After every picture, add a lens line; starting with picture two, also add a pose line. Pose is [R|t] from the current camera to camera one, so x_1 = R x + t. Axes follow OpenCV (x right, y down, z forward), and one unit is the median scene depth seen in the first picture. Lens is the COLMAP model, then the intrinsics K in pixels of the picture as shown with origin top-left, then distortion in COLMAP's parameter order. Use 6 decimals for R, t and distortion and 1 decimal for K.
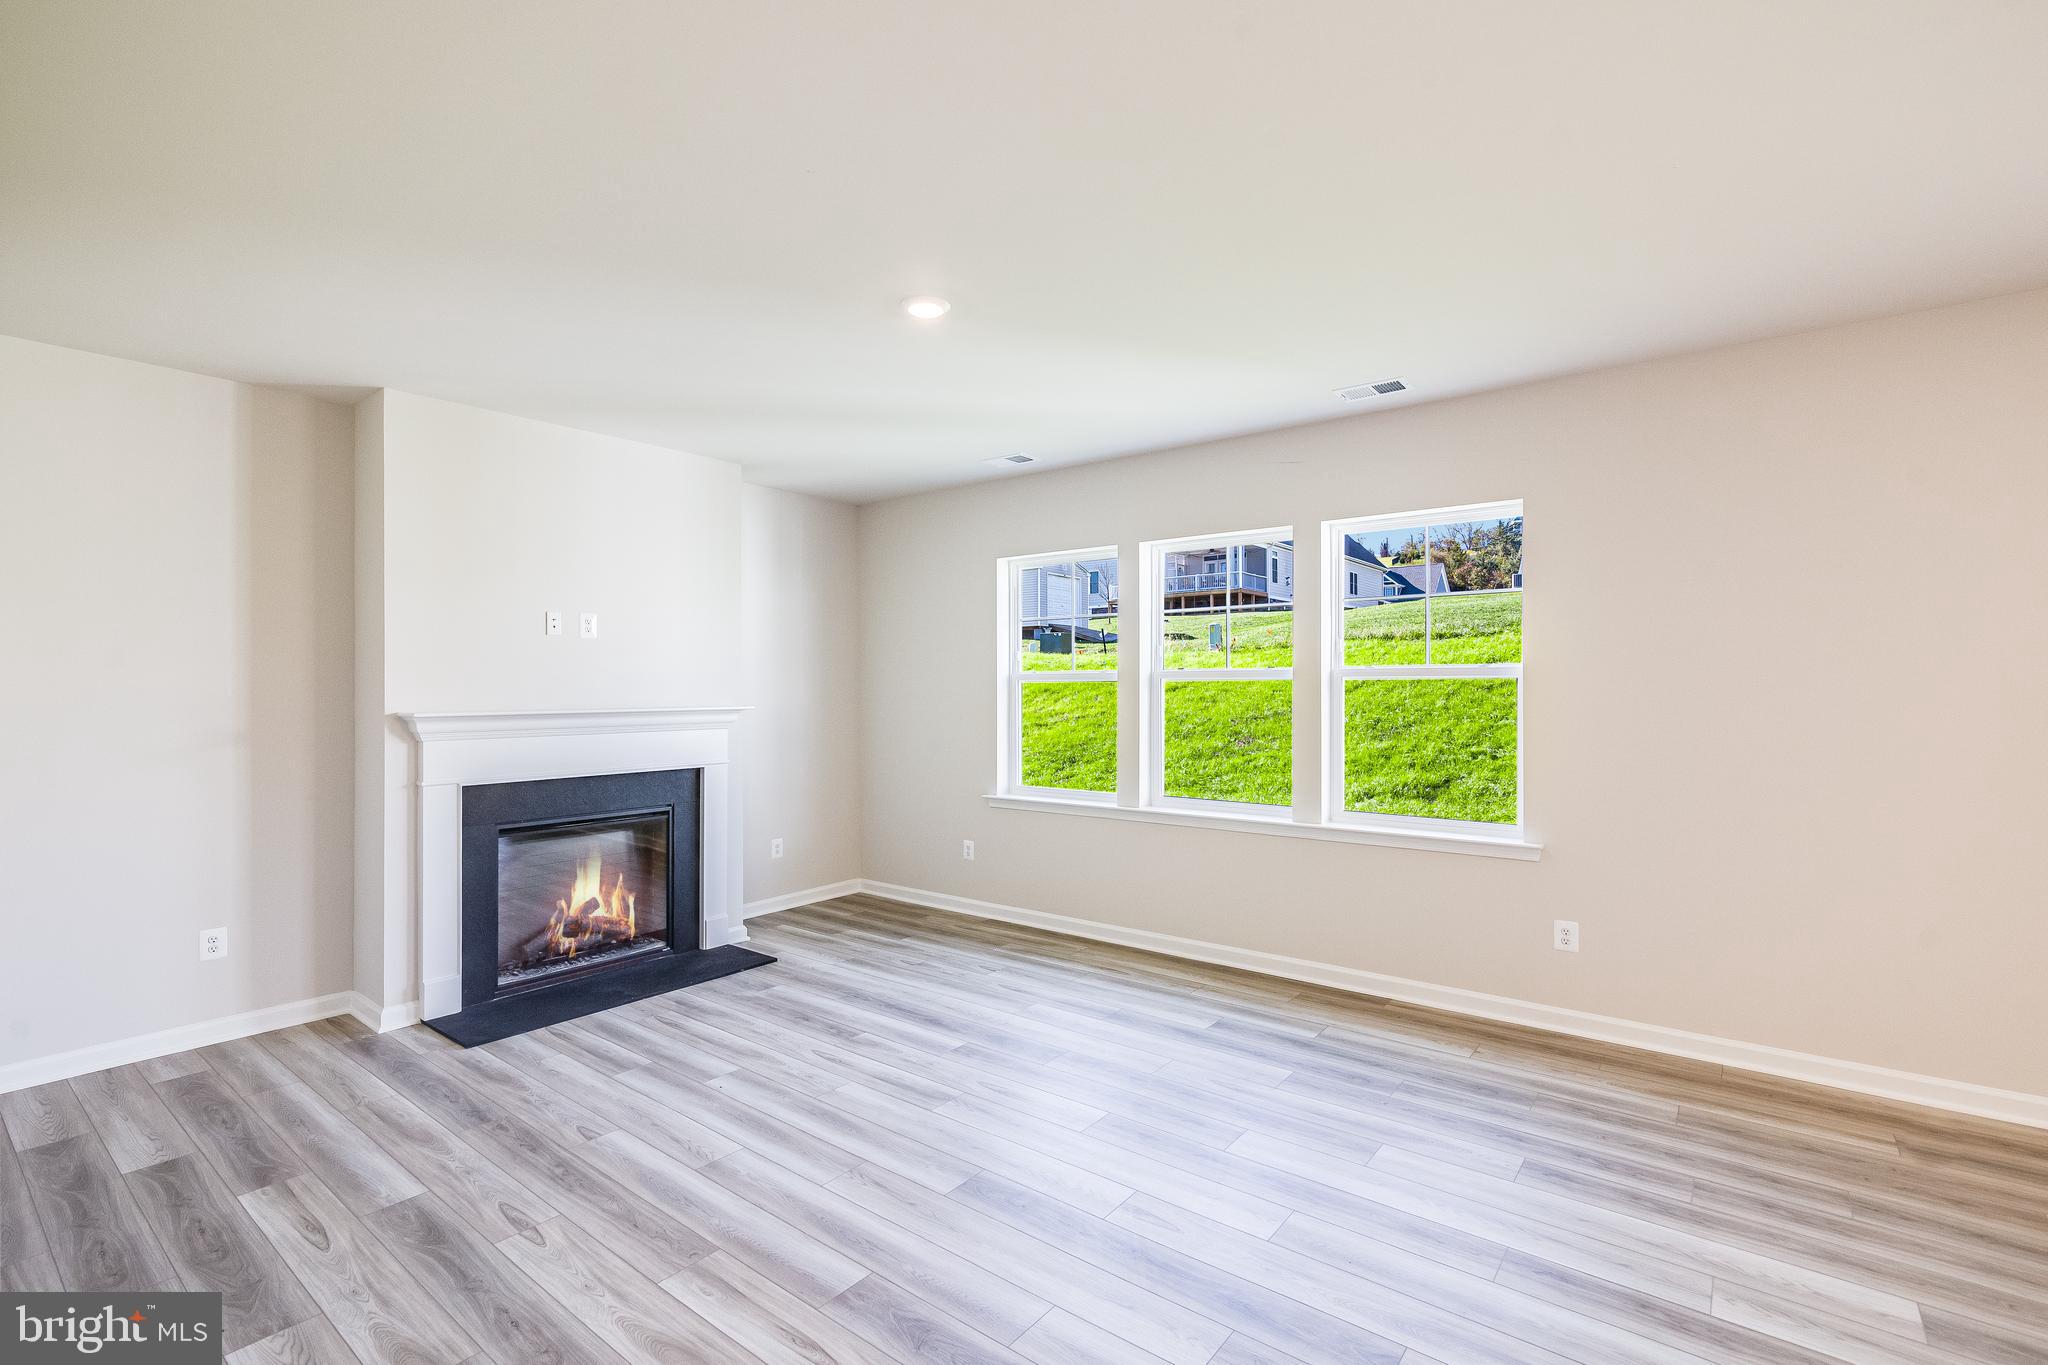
lens RADIAL K [[936.9, 0, 1069.0], [0, 936.9, 696.5], [0, 0, 1]] dist [-0.006752, -0.001398]
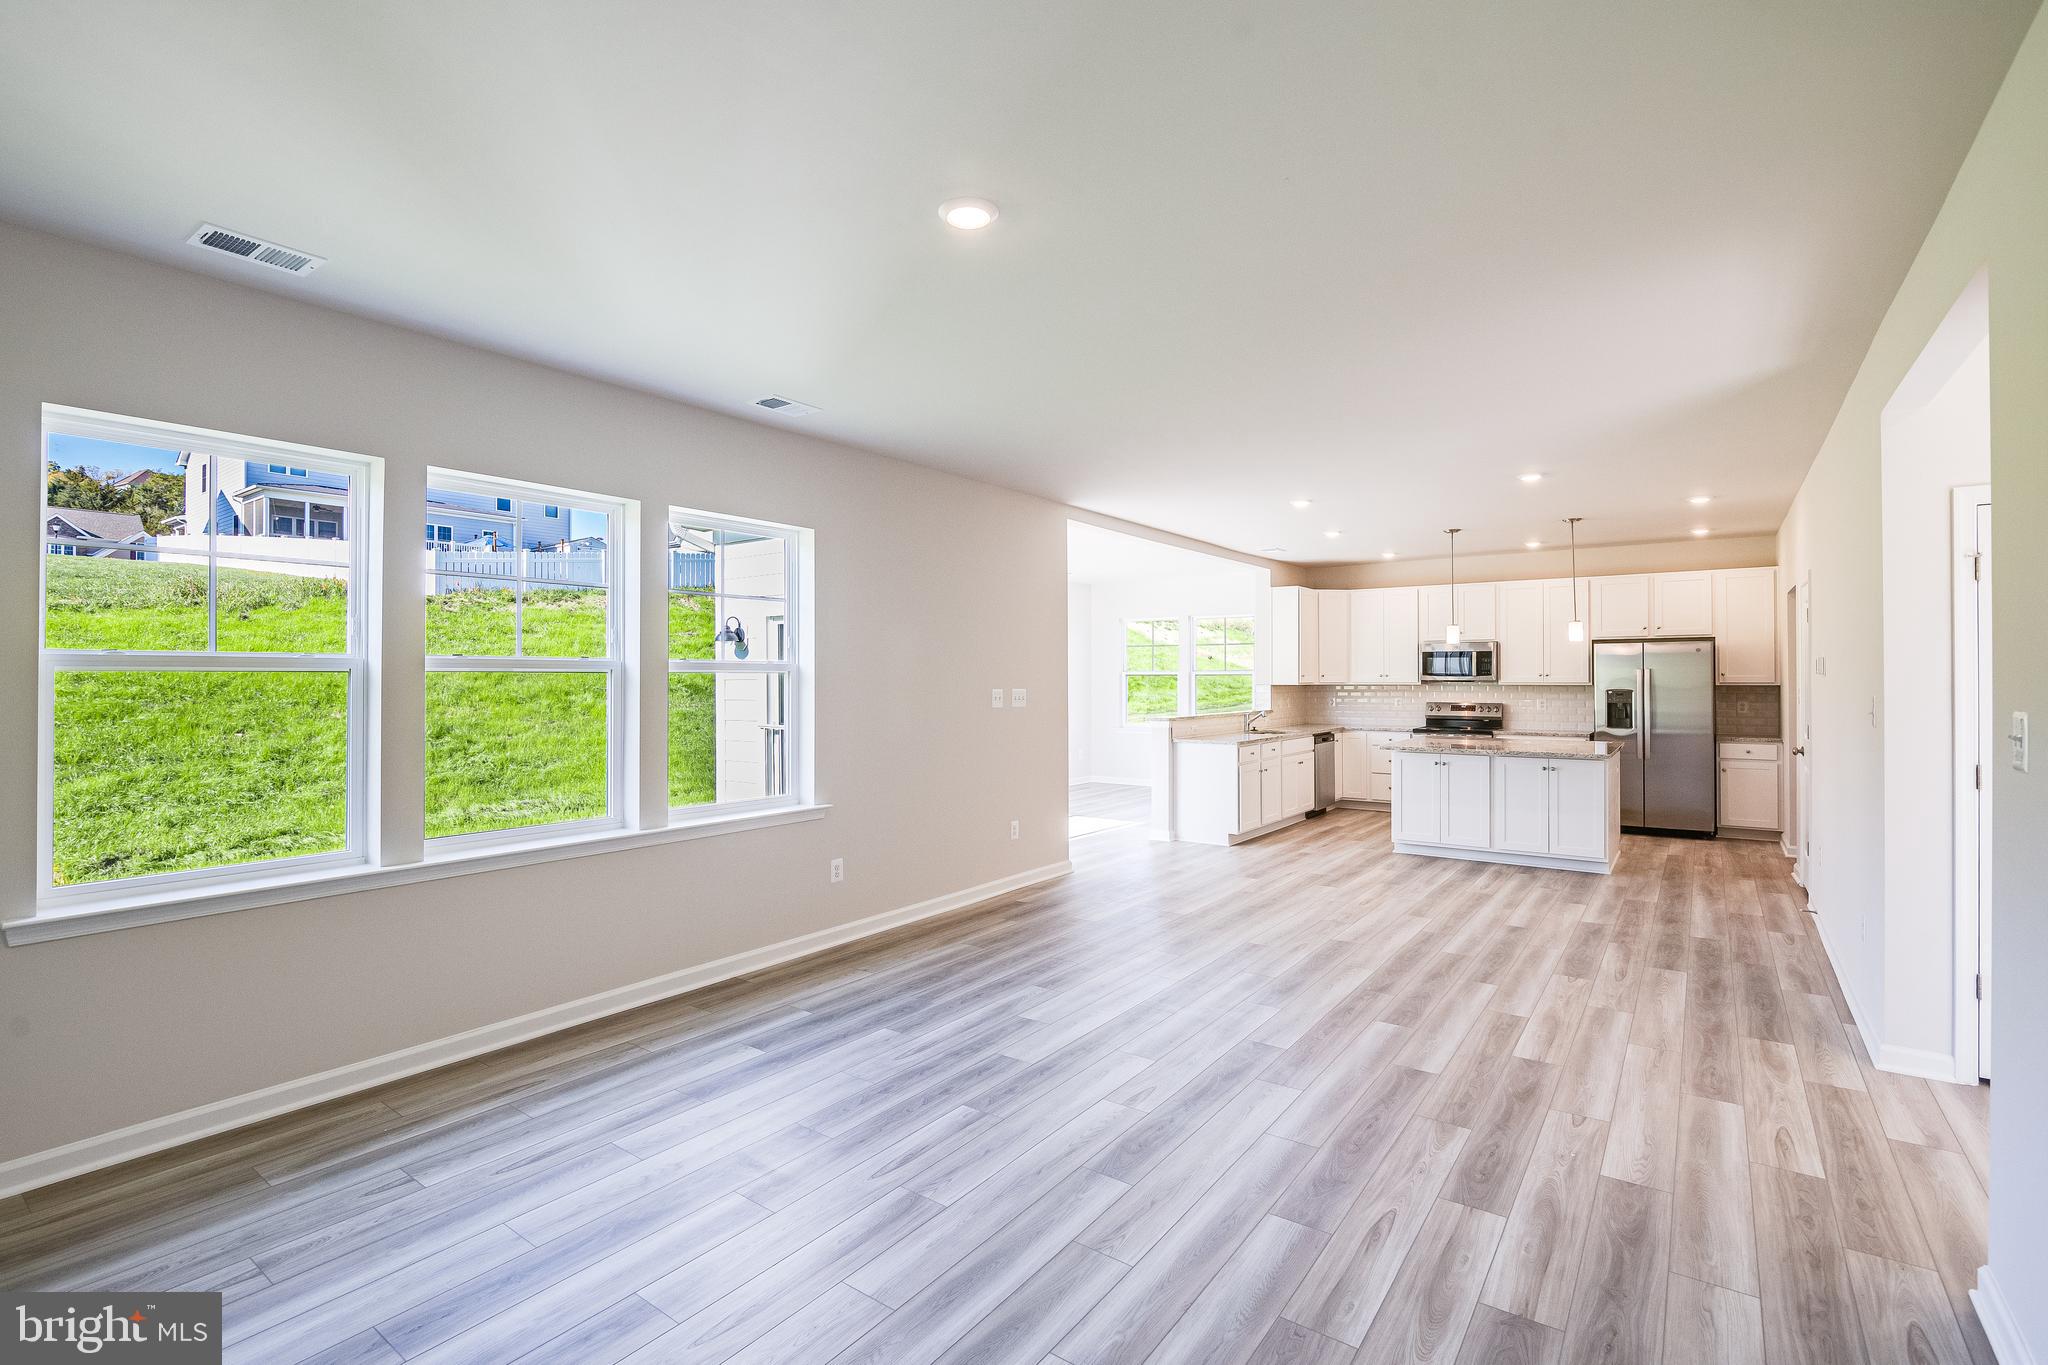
lens RADIAL K [[936.9, 0, 986.7], [0, 936.9, 670.7], [0, 0, 1]] dist [-0.006752, -0.001398]
pose [[0.007005, 0.008955, 0.999935, -0.760814], [0.010330, 0.999906, -0.009027, -0.008385], [-0.999922, 0.010392, 0.006912, 0.760993]]
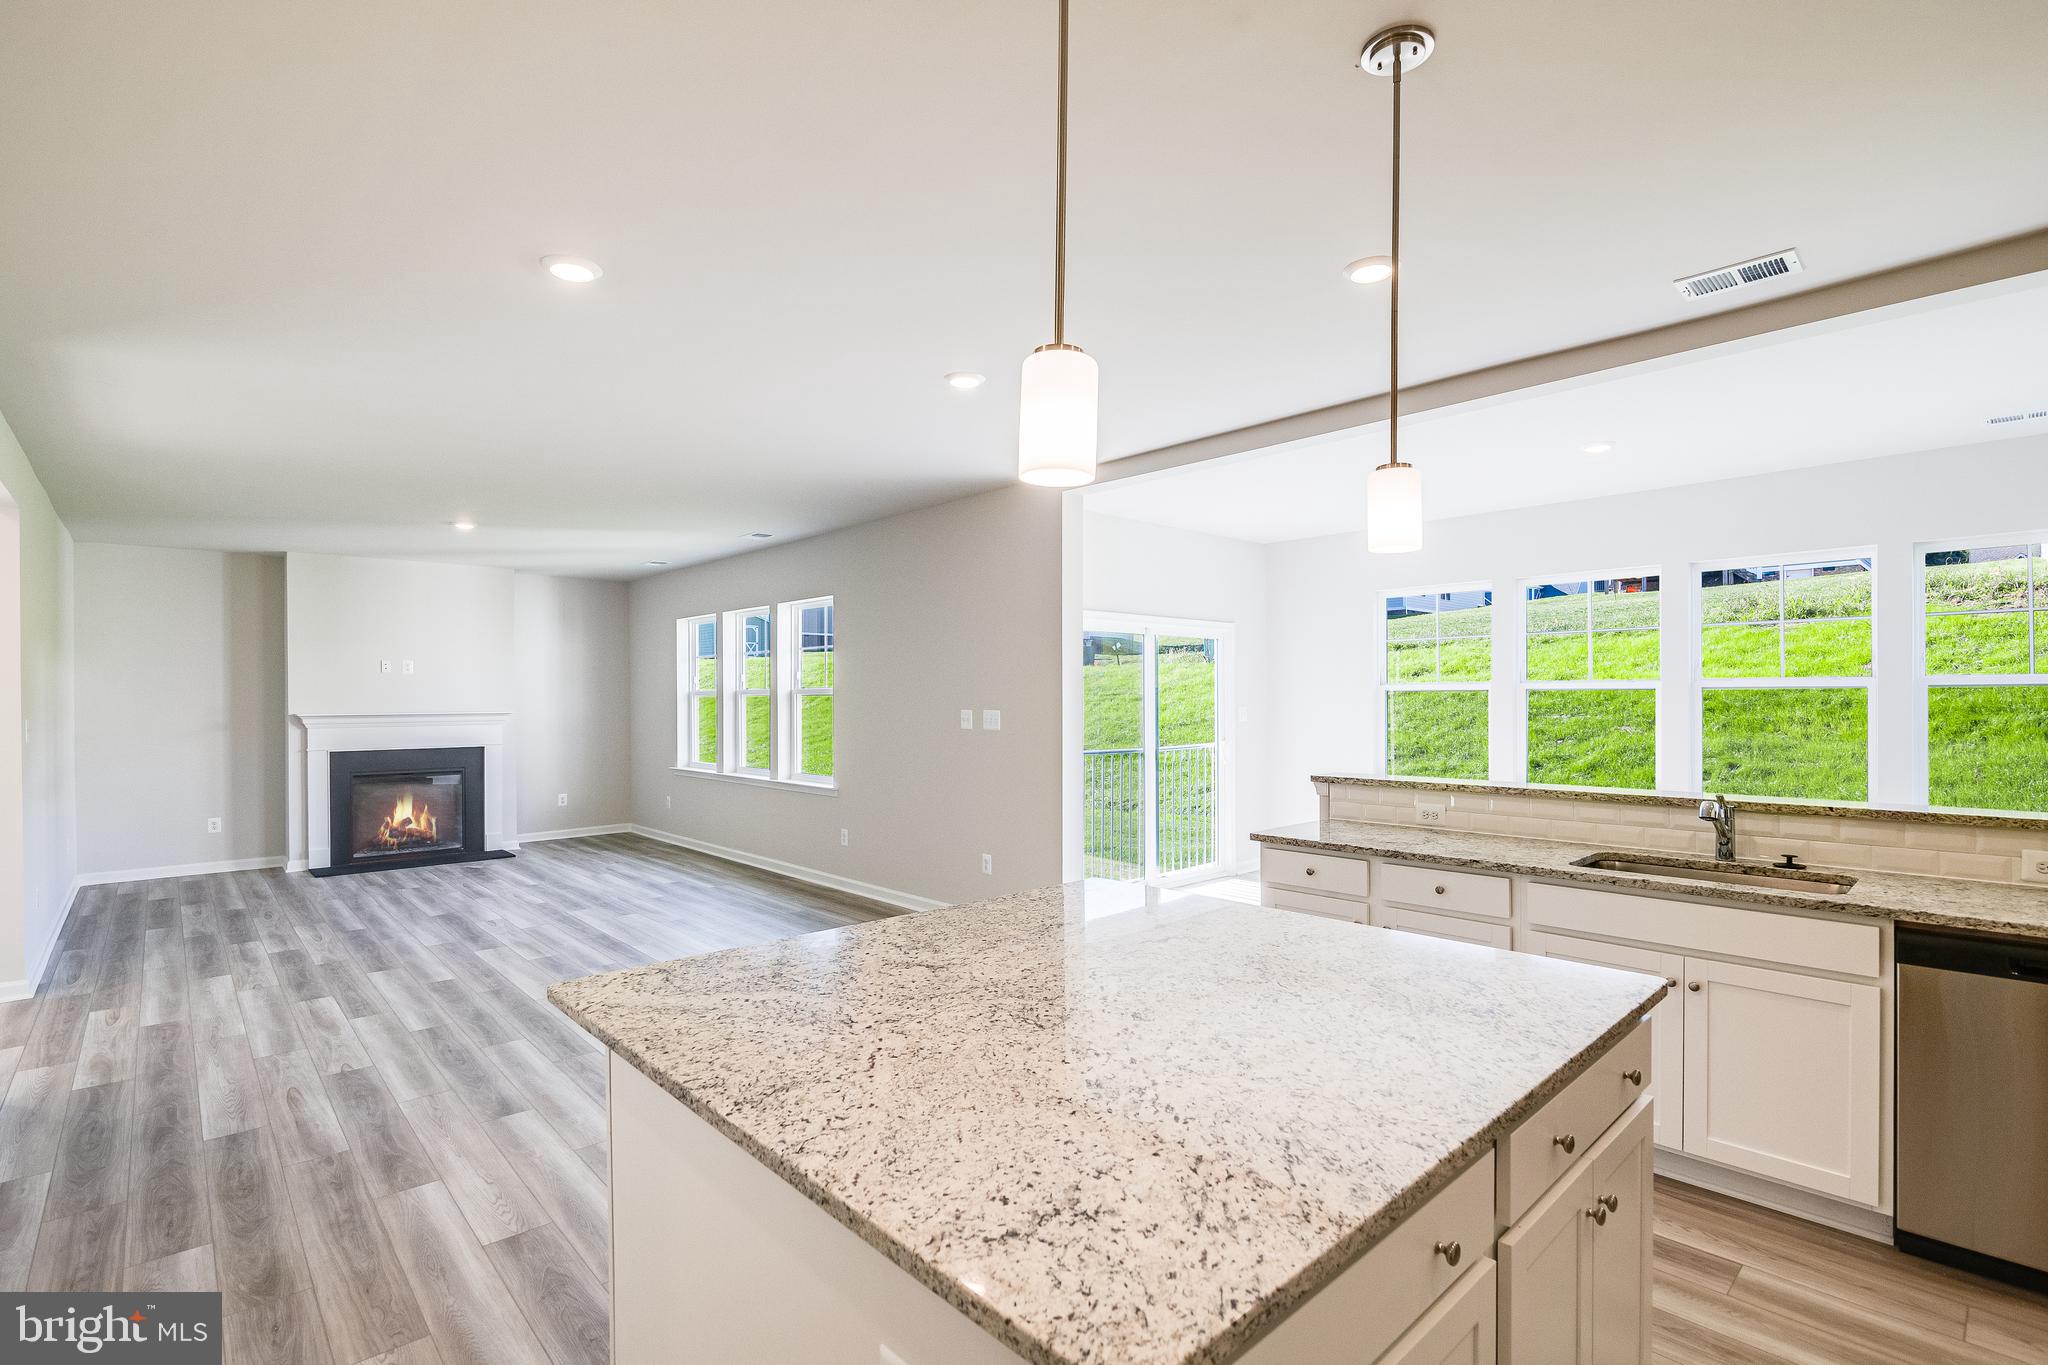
lens RADIAL K [[936.9, 0, 1026.9], [0, 936.9, 719.2], [0, 0, 1]] dist [-0.006752, -0.001398]
pose [[0.985018, 0.000614, -0.172451, 1.130414], [0.001713, 0.999909, 0.013345, 0.003688], [0.172443, -0.013440, 0.984928, -0.672048]]
